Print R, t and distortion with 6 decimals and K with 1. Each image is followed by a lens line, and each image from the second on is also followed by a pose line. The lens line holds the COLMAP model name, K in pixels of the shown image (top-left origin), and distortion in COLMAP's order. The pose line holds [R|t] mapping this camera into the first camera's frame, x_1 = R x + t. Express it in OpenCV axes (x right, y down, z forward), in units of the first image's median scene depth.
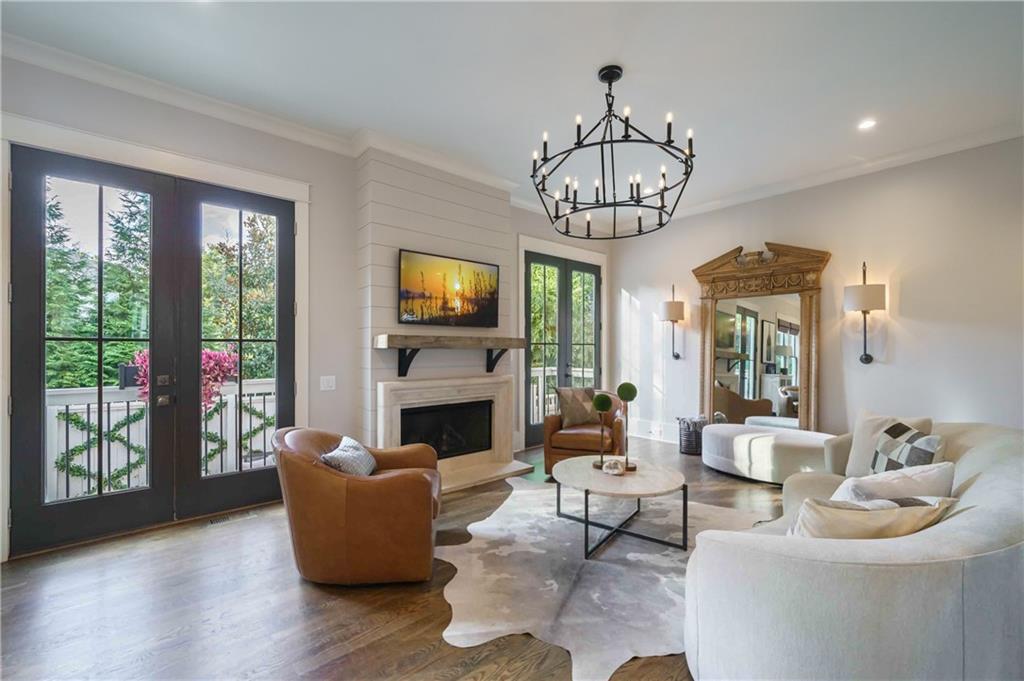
lens RADIAL K [[427.1, 0, 515.0], [0, 427.1, 346.7], [0, 0, 1]] dist [0.000450, 0.000156]
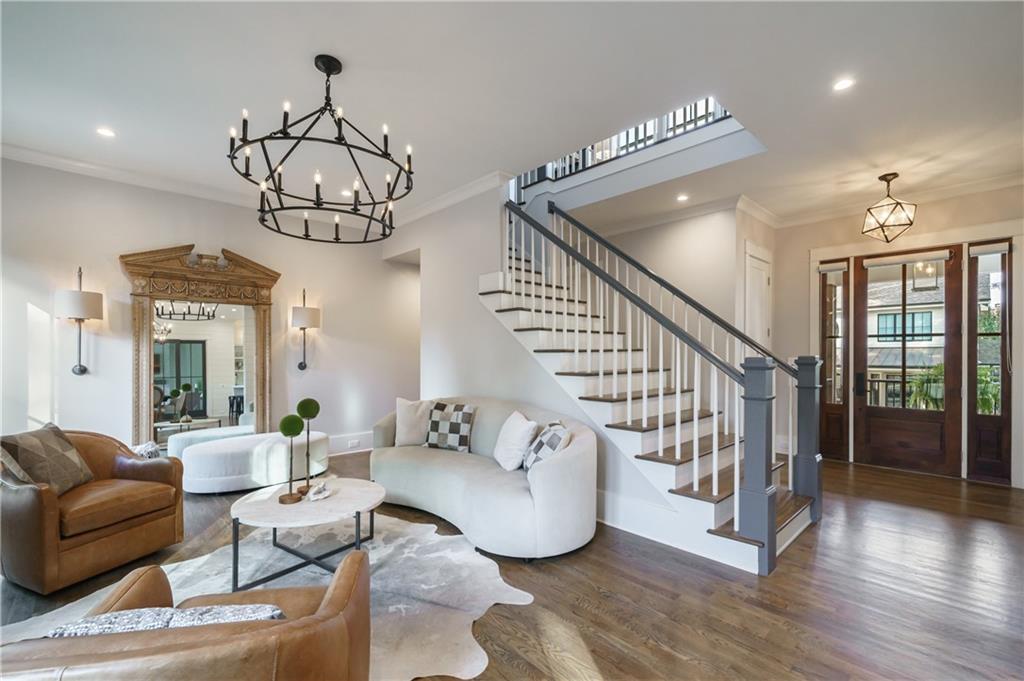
lens RADIAL K [[450.4, 0, 511.6], [0, 450.4, 351.7], [0, 0, 1]] dist [-0.000611, -0.000050]
pose [[-0.025757, 0.004588, 0.999658, -0.534265], [-0.003158, 0.999984, -0.004671, -0.009524], [-0.999663, -0.003278, -0.025742, 0.439925]]
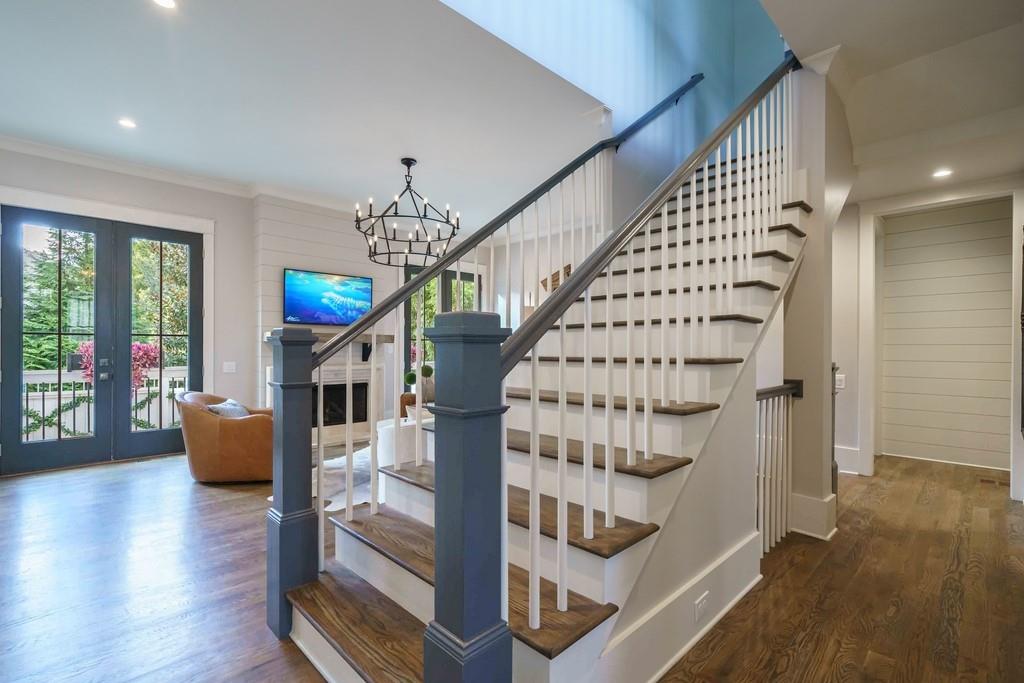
lens RADIAL K [[460.2, 0, 506.1], [0, 460.2, 347.7], [0, 0, 1]] dist [0.001235, 0.000276]
pose [[0.999065, 0.005687, 0.042854, 0.354666], [-0.005893, 0.999972, 0.004692, 0.011377], [-0.042826, -0.004940, 0.999070, -0.465393]]
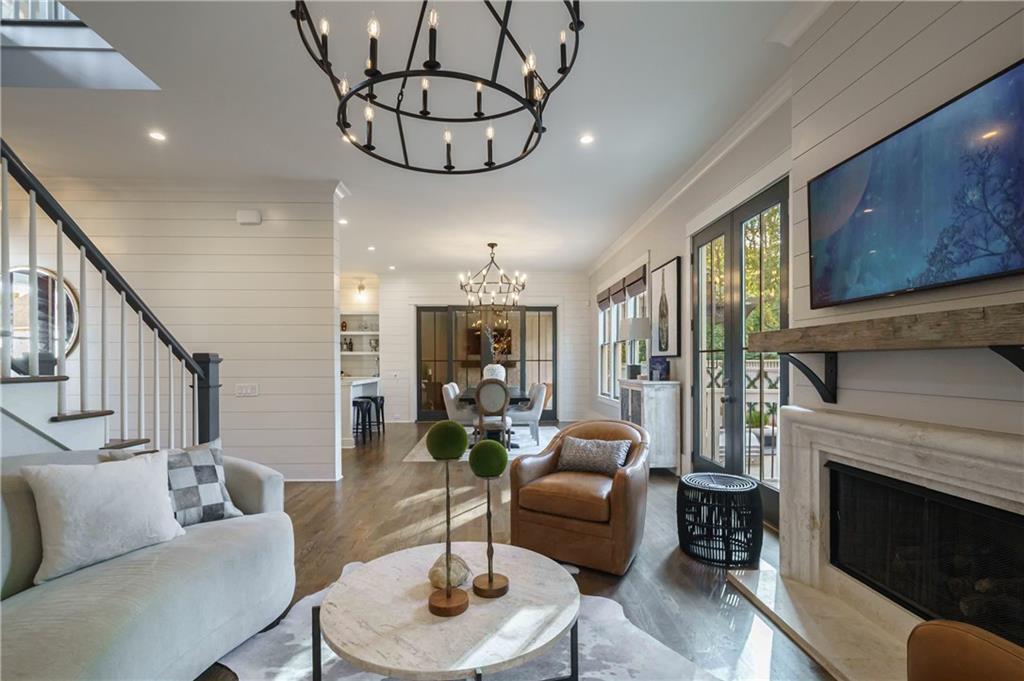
lens RADIAL K [[473.7, 0, 494.4], [0, 473.7, 368.7], [0, 0, 1]] dist [0.000947, 0.000163]
pose [[-0.657091, 0.004204, -0.753799, 0.479254], [-0.004365, 0.999946, 0.009381, 0.021472], [0.753799, 0.009454, -0.657038, 1.065066]]
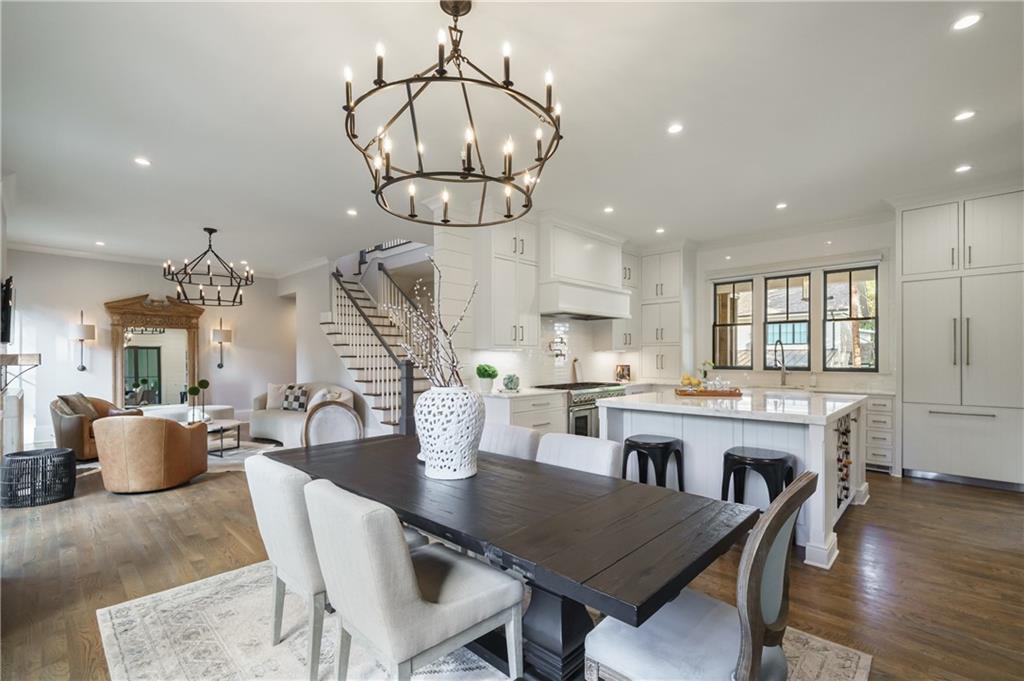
lens RADIAL K [[460.6, 0, 515.6], [0, 460.6, 354.9], [0, 0, 1]] dist [0.002255, 0.000340]
pose [[-0.079291, 0.002952, 0.996847, -1.497670], [-0.000299, 0.999996, -0.002985, -0.018100], [-0.996851, -0.000535, -0.079290, -0.213670]]
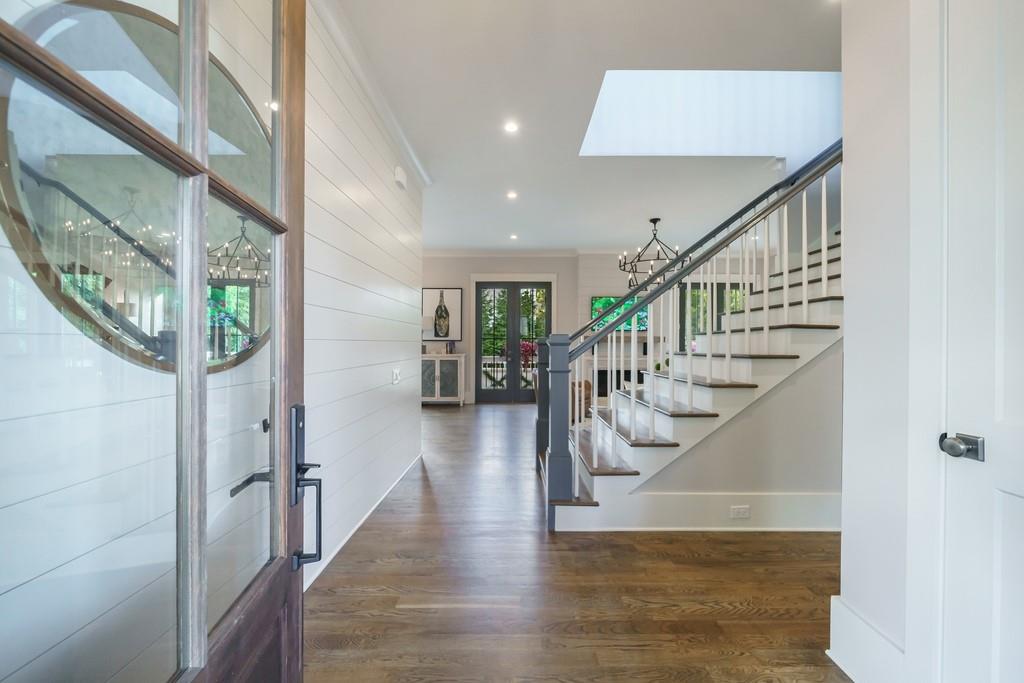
lens RADIAL K [[404.4, 0, 512.0], [0, 404.4, 341.5], [0, 0, 1]] dist [-0.000045, -0.000006]
pose [[0.736840, 0.002135, -0.676064, 0.779962], [-0.004832, 0.999986, -0.002109, 0.005159], [0.676050, 0.004821, 0.736840, -0.755273]]
